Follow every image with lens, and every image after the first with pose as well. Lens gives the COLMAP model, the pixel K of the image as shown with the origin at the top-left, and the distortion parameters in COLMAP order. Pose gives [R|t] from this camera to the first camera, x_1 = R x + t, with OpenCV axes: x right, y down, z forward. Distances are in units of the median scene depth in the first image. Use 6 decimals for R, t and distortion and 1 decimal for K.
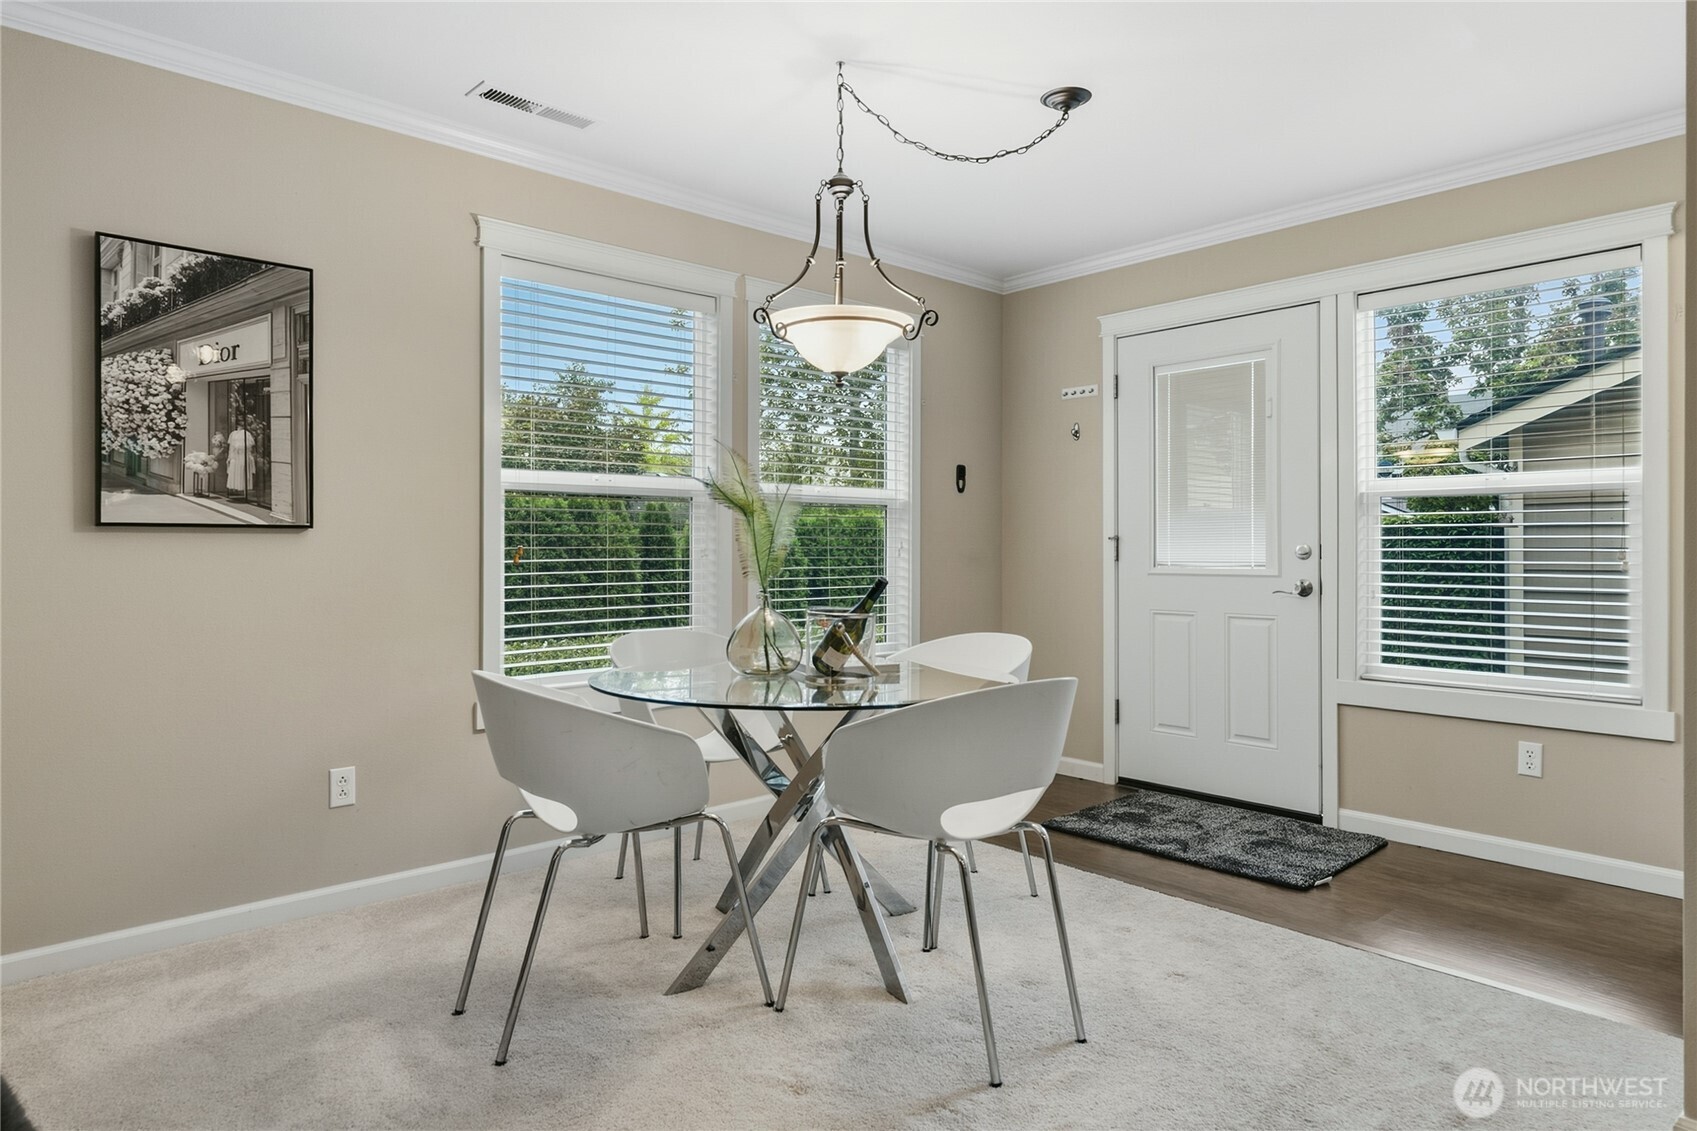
lens RADIAL K [[1000.6, 0, 848.8], [0, 1000.6, 546.0], [0, 0, 1]] dist [-0.005966, 0.006230]
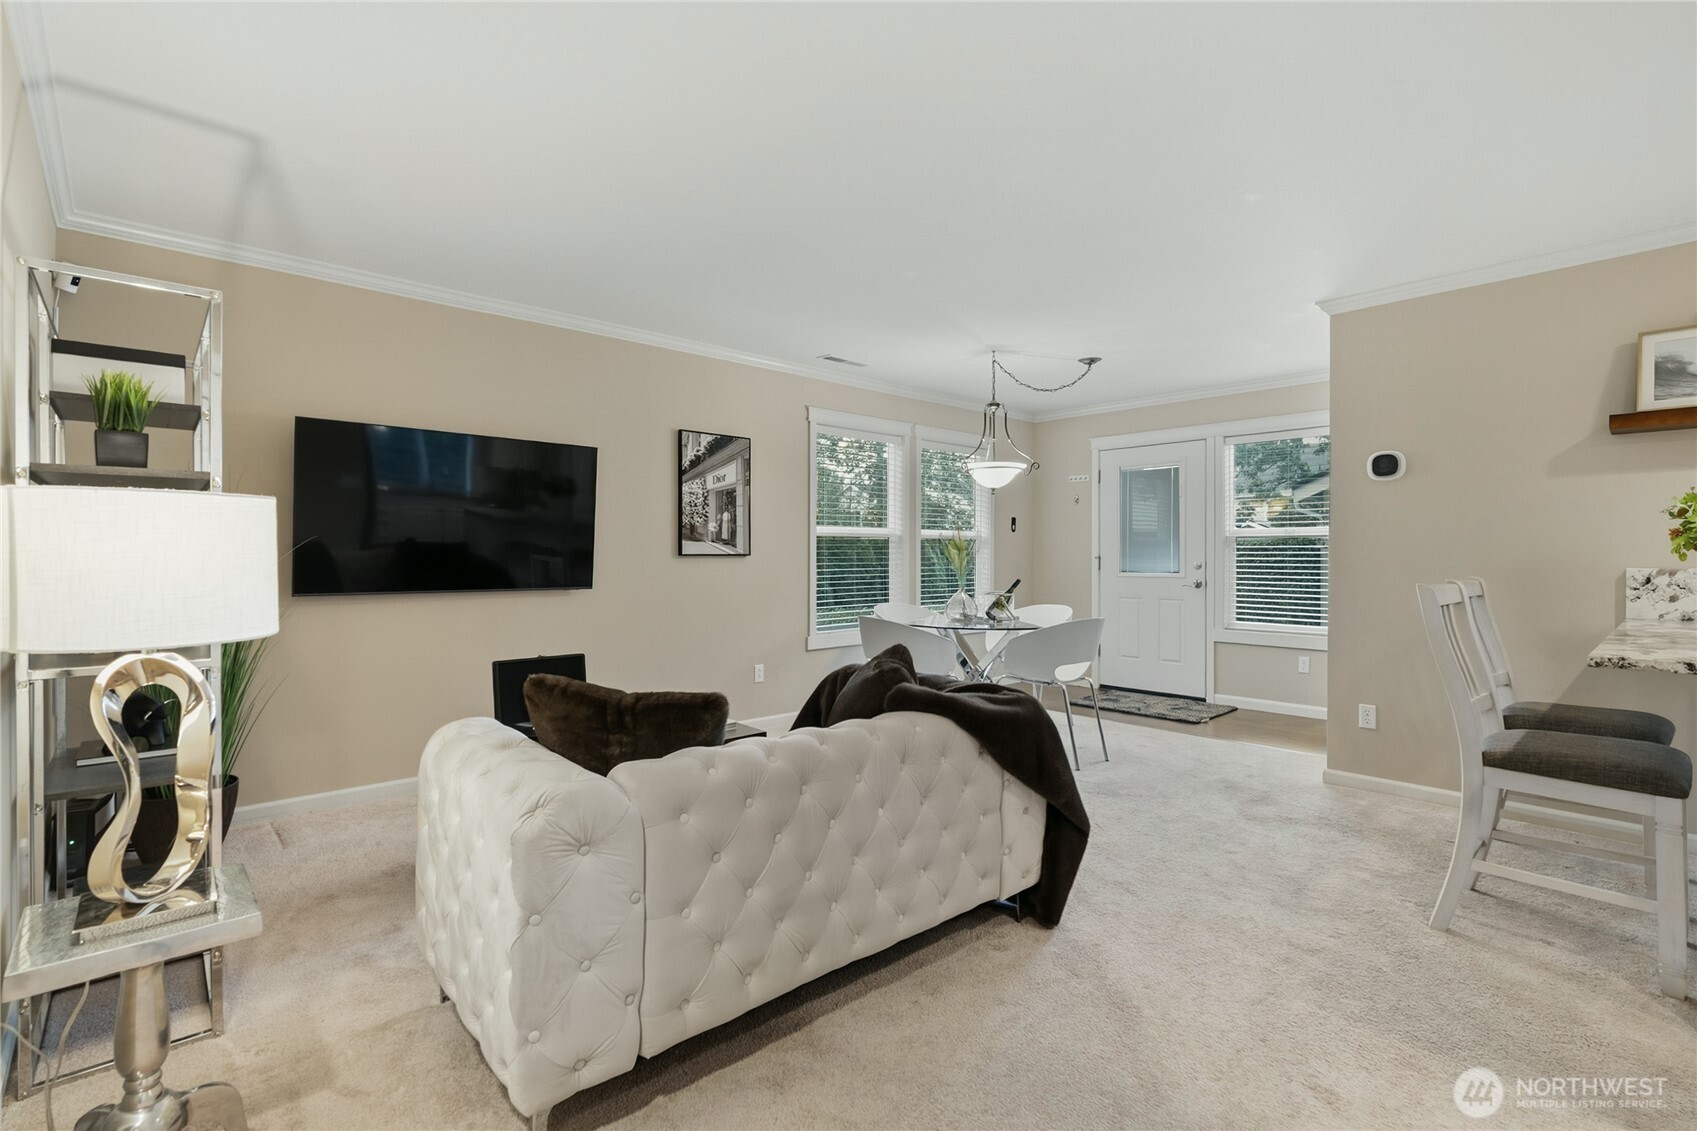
lens RADIAL K [[777.1, 0, 859.3], [0, 777.1, 560.2], [0, 0, 1]] dist [-0.002992, 0.001197]
pose [[0.999955, 0.001194, 0.009456, -0.327408], [-0.001271, 0.999966, 0.008185, -0.023023], [-0.009446, -0.008197, 0.999922, -0.758760]]
